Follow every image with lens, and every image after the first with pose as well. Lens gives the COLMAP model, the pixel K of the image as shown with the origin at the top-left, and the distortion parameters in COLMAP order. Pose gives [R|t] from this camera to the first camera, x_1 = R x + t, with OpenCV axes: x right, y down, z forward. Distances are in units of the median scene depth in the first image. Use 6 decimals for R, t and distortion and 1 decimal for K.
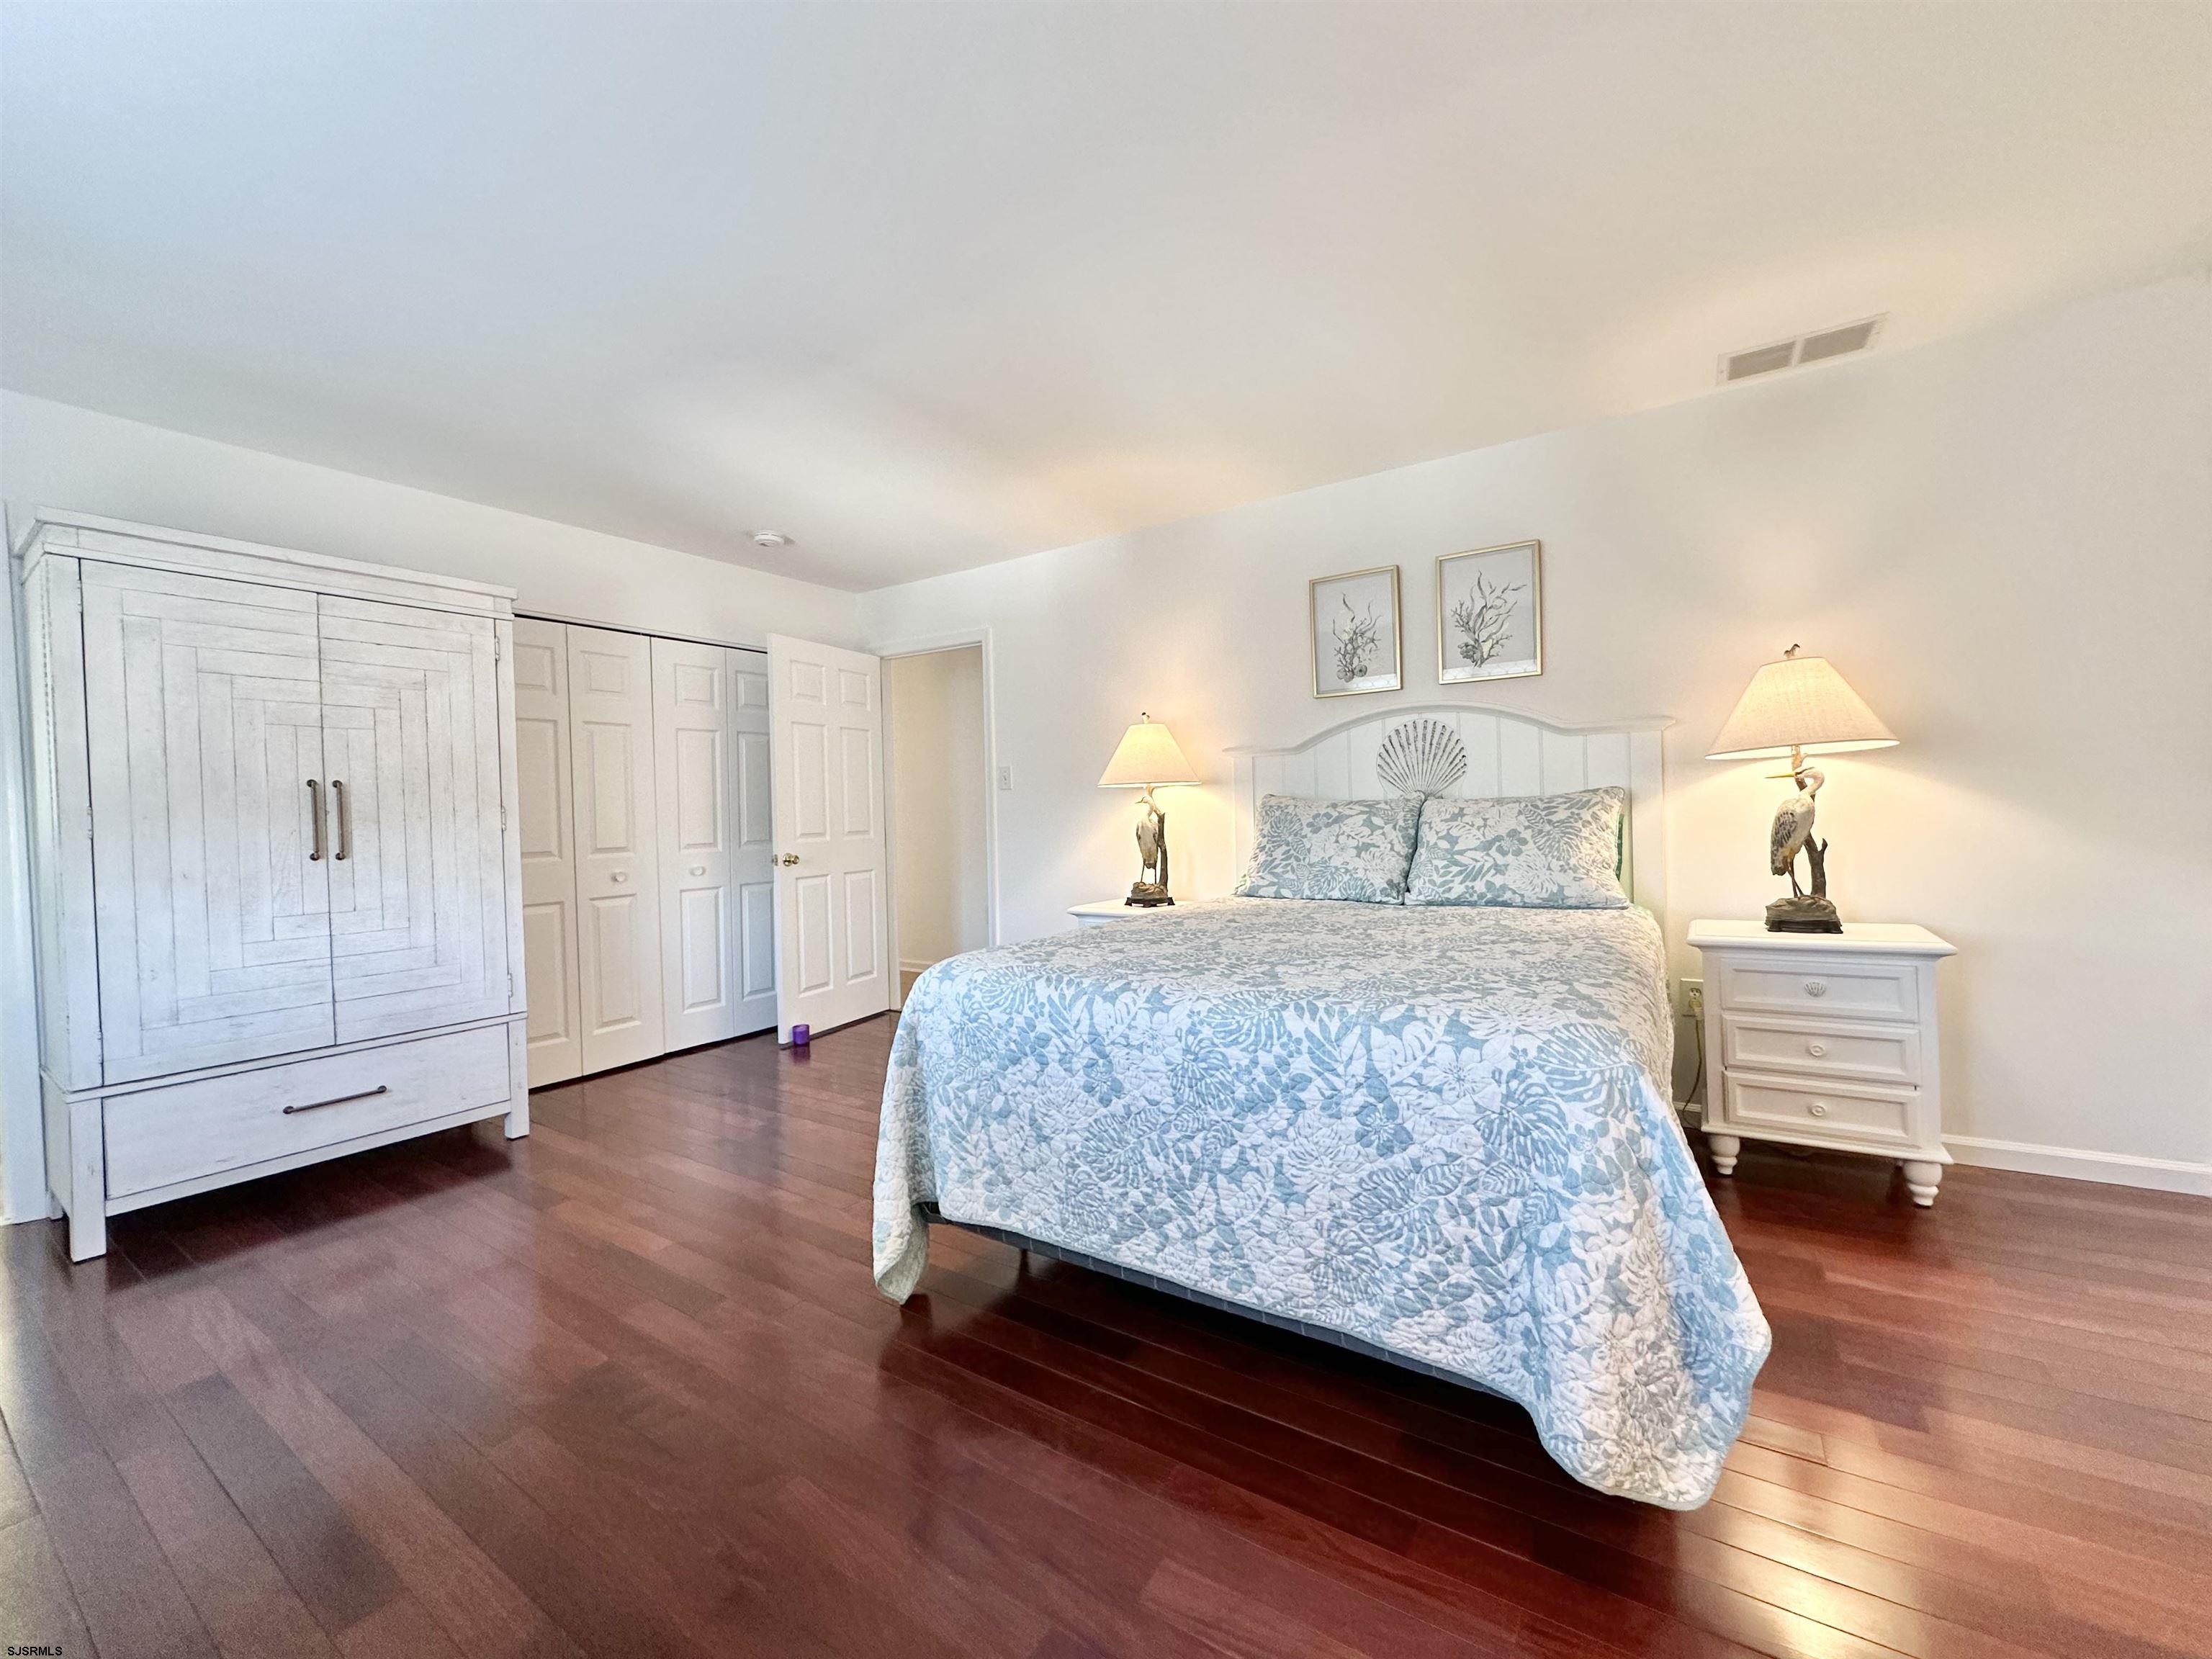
lens RADIAL K [[877.8, 0, 1109.8], [0, 877.8, 824.8], [0, 0, 1]] dist [-0.002546, -0.000172]
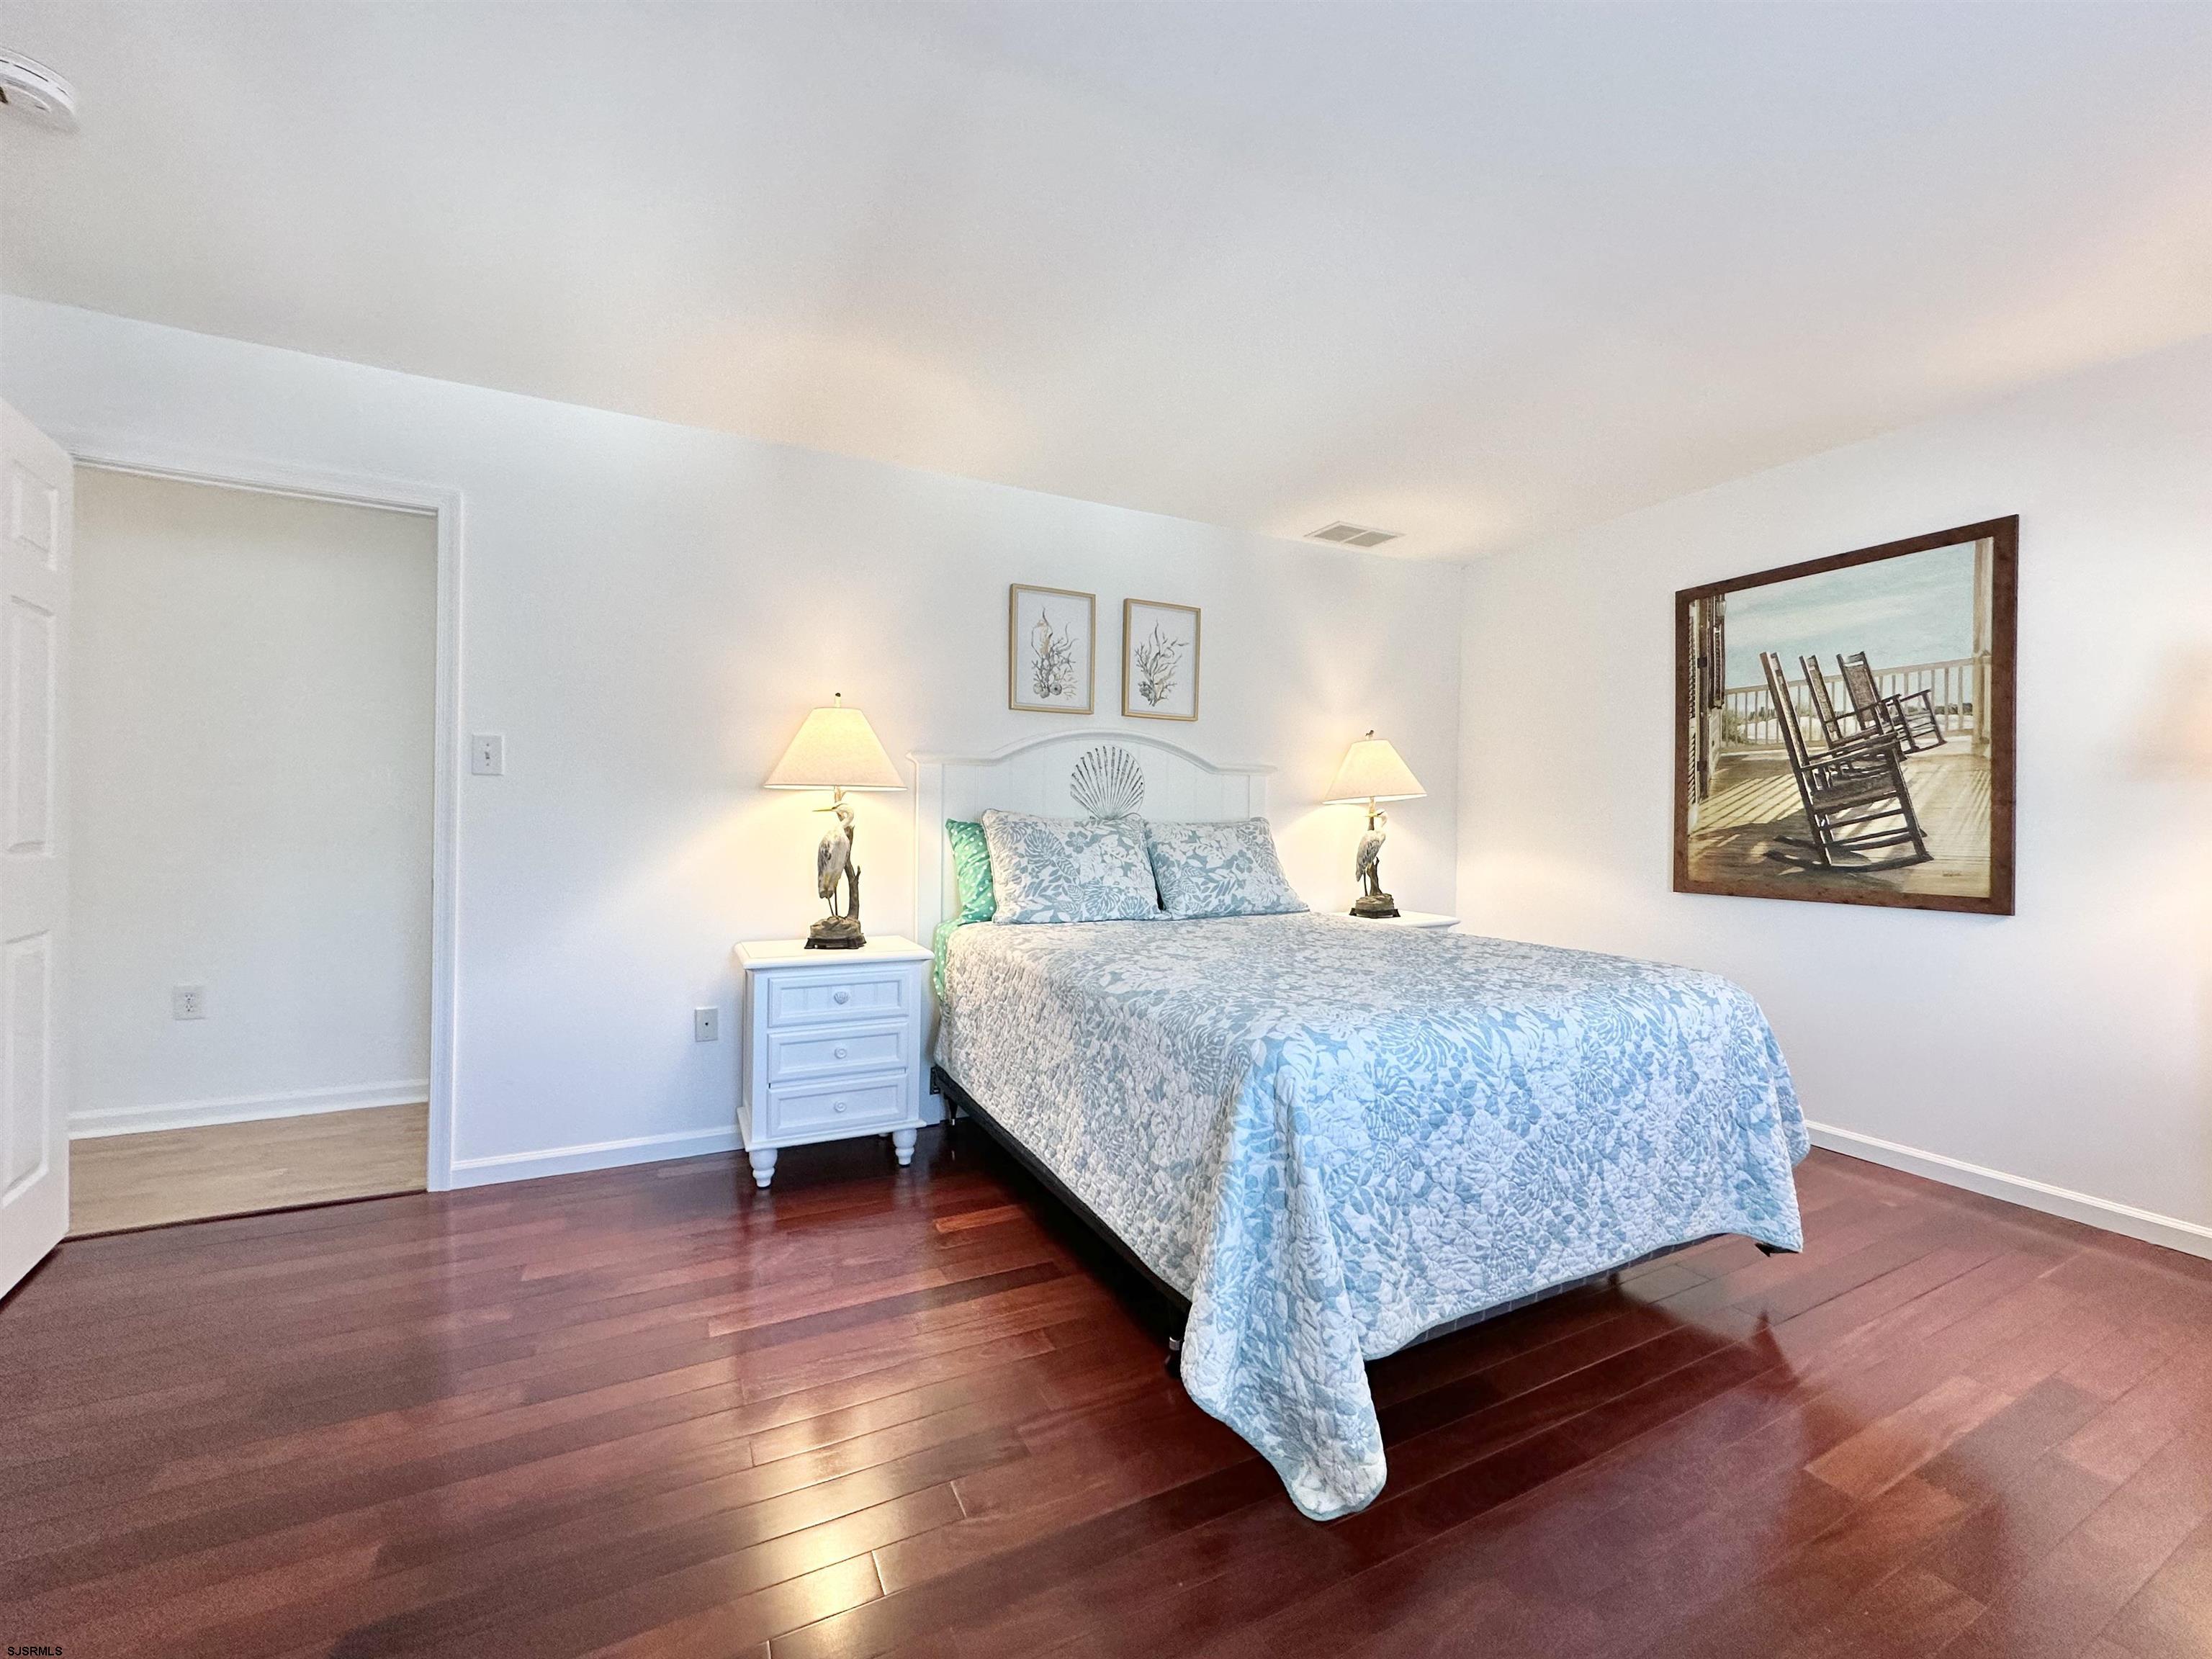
lens RADIAL K [[877.8, 0, 1109.1], [0, 877.8, 824.1], [0, 0, 1]] dist [-0.002546, -0.000172]
pose [[0.503817, 0.028257, 0.863348, -0.995721], [-0.013883, 0.999601, -0.024615, 0.002100], [-0.863699, 0.000416, 0.504009, 0.826467]]
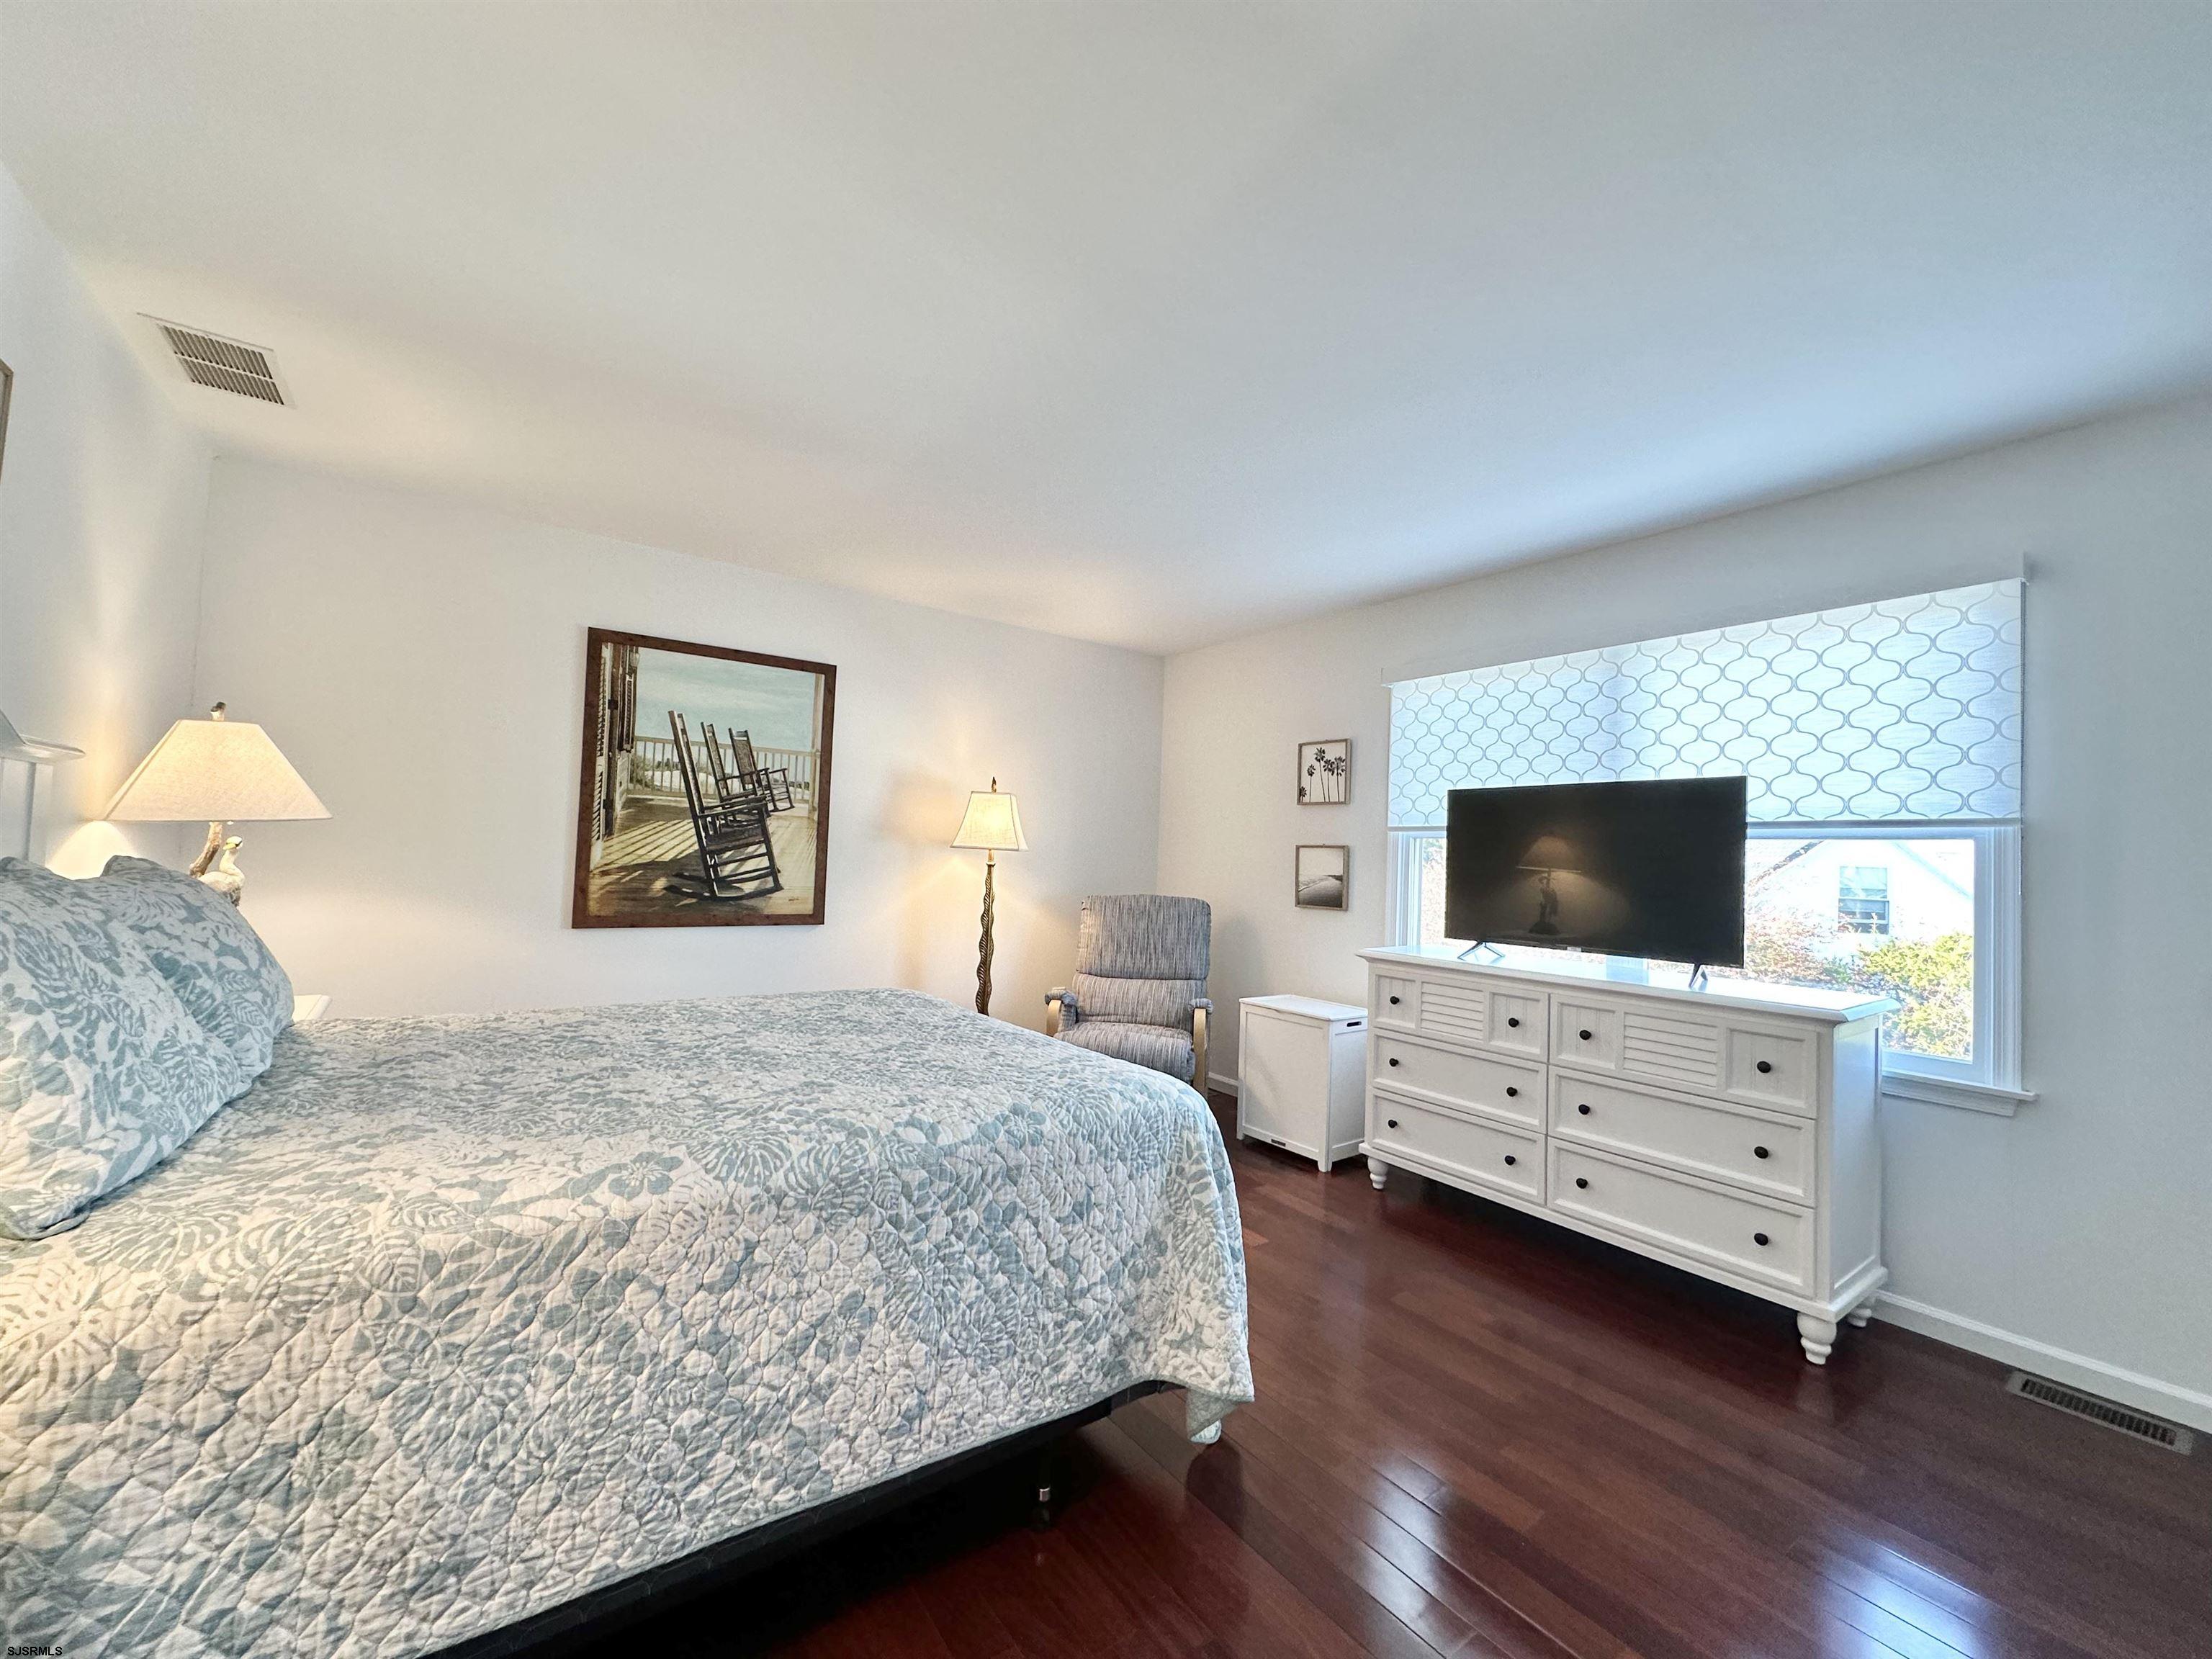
lens RADIAL K [[877.8, 0, 1105.7], [0, 877.8, 830.8], [0, 0, 1]] dist [-0.002546, -0.000172]
pose [[-0.930539, 0.002255, 0.366185, -0.491805], [-0.009800, 0.999470, -0.031057, -0.075496], [-0.366061, -0.032489, -0.930024, 2.036647]]
